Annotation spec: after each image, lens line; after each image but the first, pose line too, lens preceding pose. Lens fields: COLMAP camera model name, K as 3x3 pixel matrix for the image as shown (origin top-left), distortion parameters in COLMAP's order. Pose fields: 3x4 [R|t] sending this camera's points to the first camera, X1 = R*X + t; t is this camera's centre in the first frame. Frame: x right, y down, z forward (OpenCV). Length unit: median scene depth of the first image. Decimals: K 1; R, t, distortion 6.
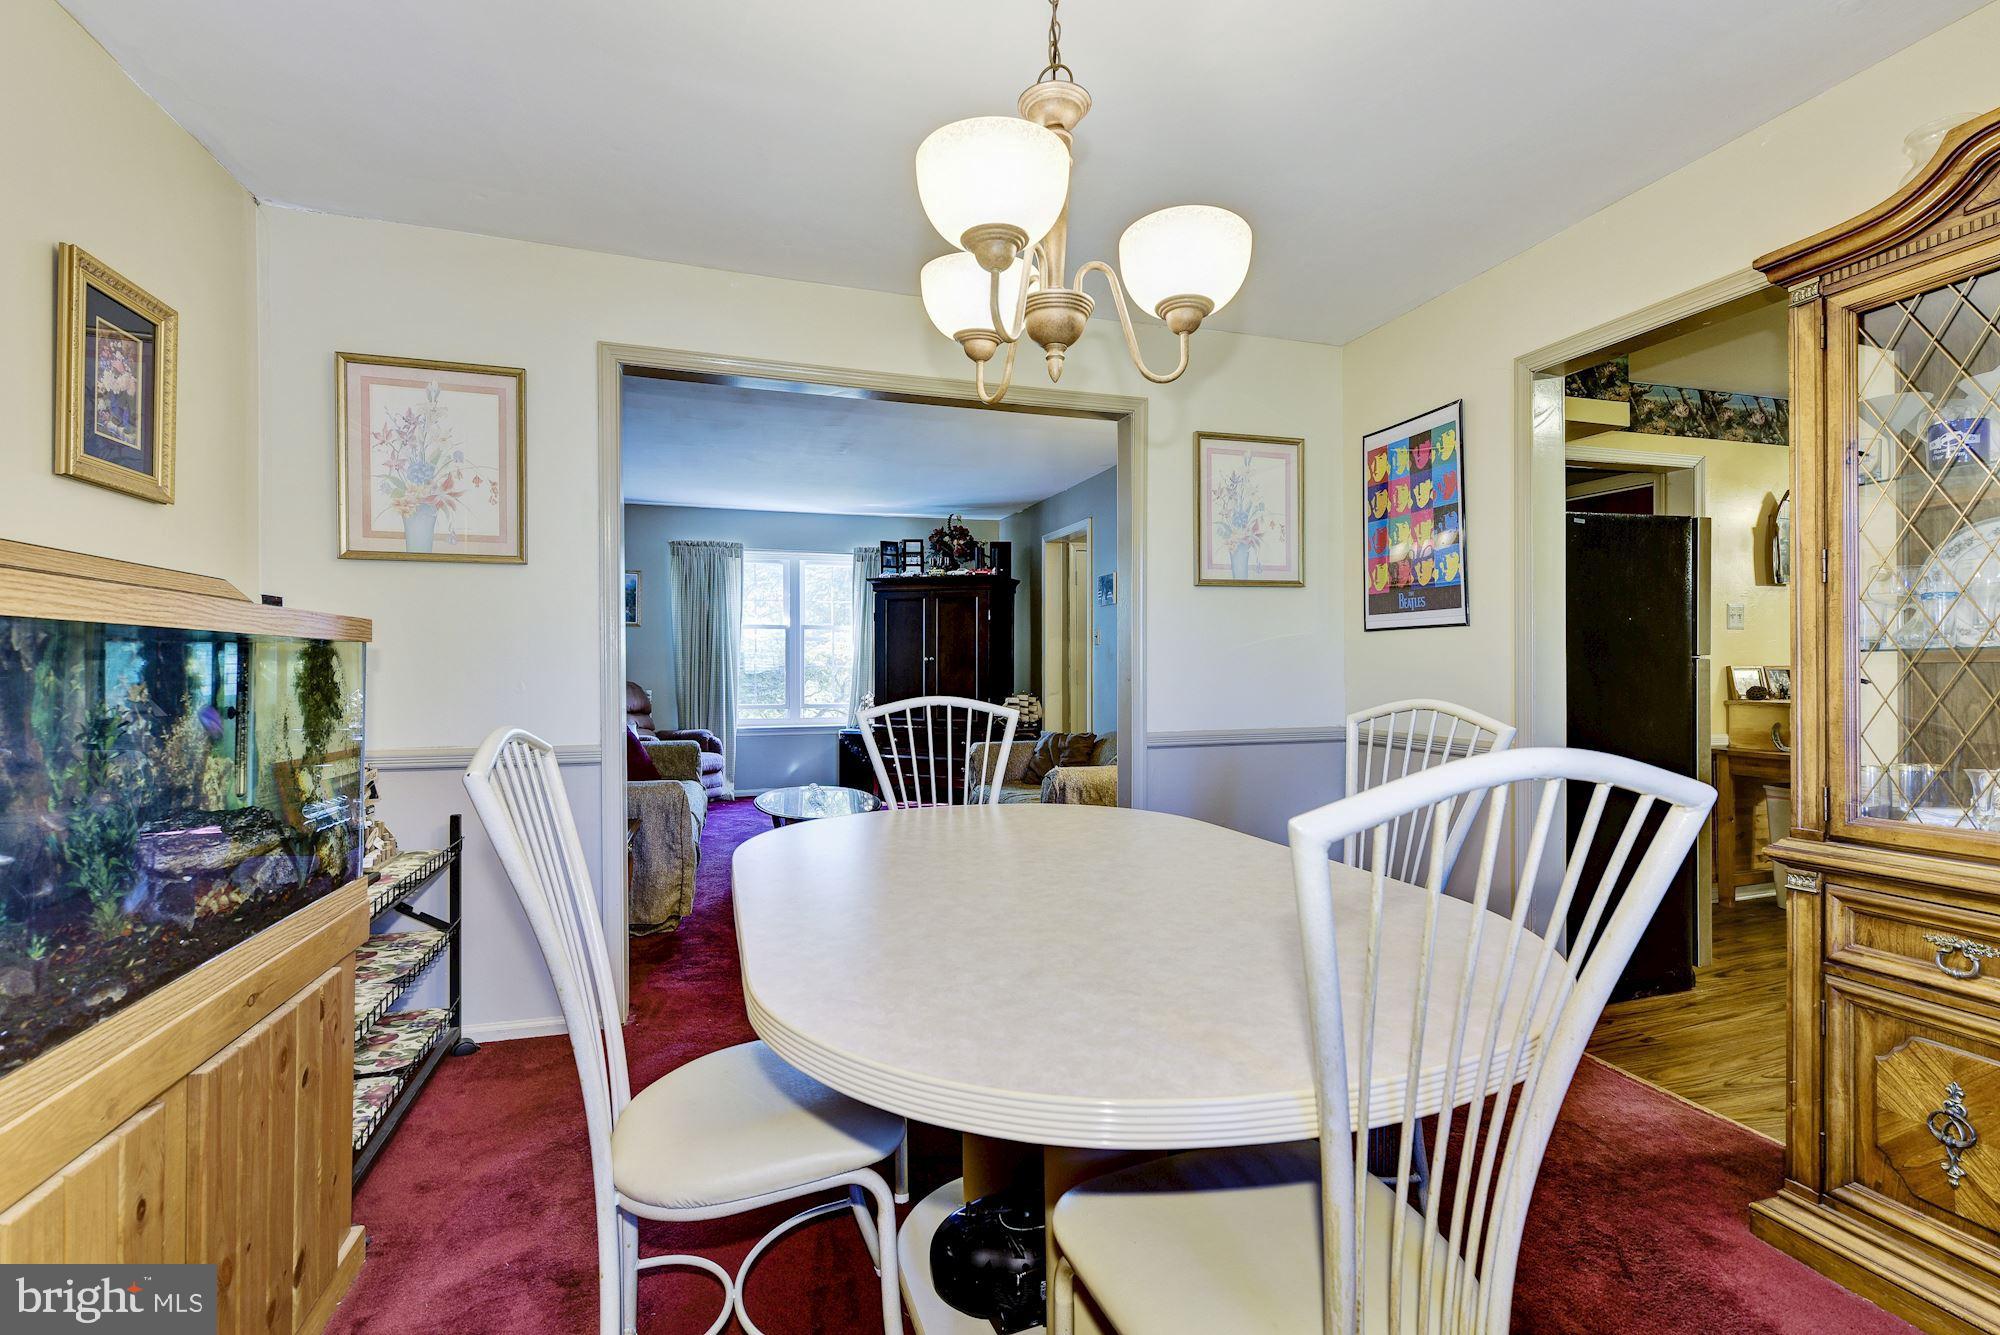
lens RADIAL K [[876.2, 0, 1020.2], [0, 876.2, 663.1], [0, 0, 1]] dist [0.002382, -0.002356]
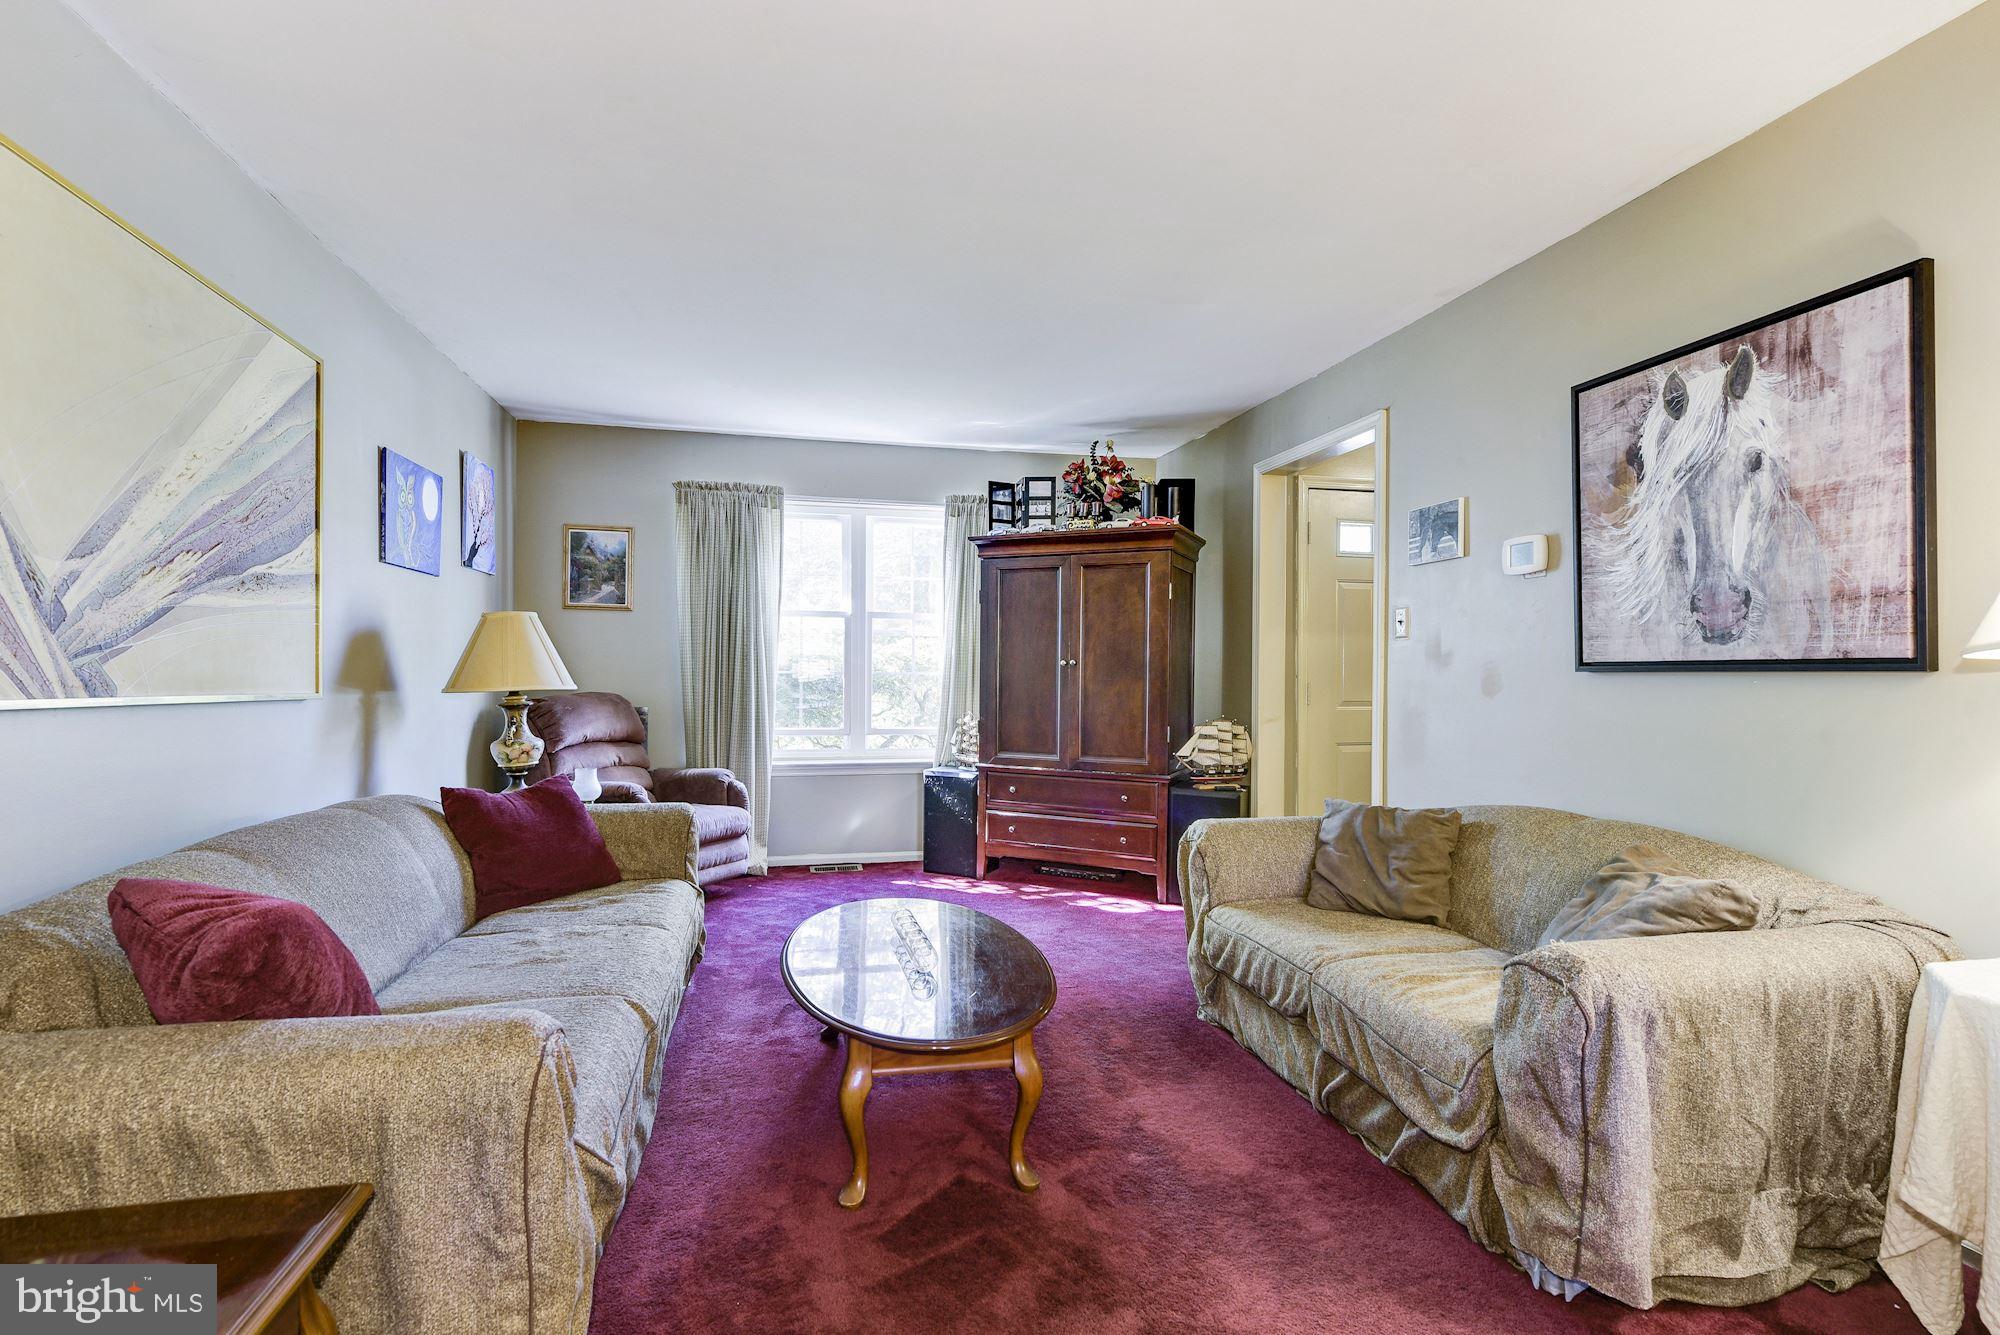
lens RADIAL K [[876.2, 0, 982.5], [0, 876.2, 671.7], [0, 0, 1]] dist [0.002382, -0.002356]
pose [[0.994877, 0.007348, -0.100824, -0.098228], [-0.007542, 0.999970, -0.001536, 0.003232], [0.100810, 0.002289, 0.994903, 0.354854]]
